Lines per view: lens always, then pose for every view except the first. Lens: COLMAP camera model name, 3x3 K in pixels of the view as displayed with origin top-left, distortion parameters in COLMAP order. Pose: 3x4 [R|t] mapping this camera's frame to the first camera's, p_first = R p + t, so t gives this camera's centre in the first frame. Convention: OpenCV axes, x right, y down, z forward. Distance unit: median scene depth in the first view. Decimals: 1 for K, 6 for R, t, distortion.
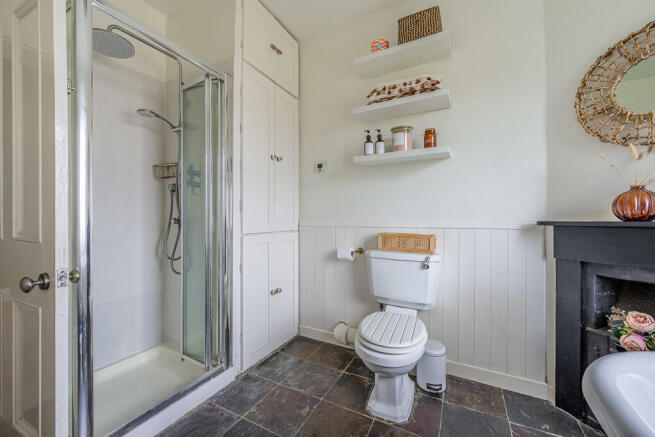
lens RADIAL K [[260.2, 0, 327.1], [0, 260.2, 215.6], [0, 0, 1]] dist [-0.000210, -0.000408]
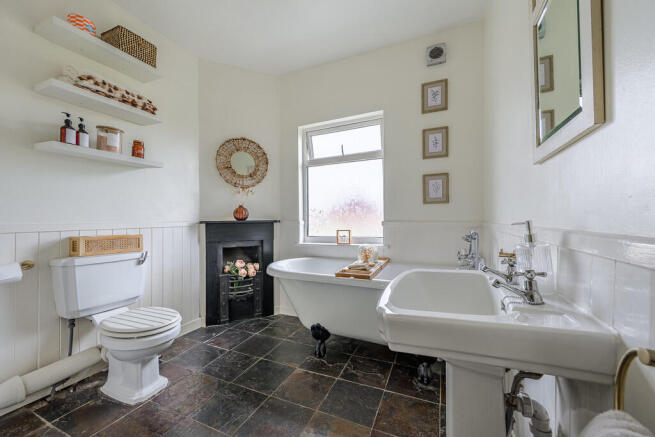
lens RADIAL K [[260.2, 0, 328.8], [0, 260.2, 218.3], [0, 0, 1]] dist [-0.000210, -0.000408]
pose [[-0.076046, 0.008503, 0.997068, -0.800571], [0.003843, 0.999959, -0.008235, 0.016829], [-0.997097, 0.003206, -0.076076, 0.263091]]
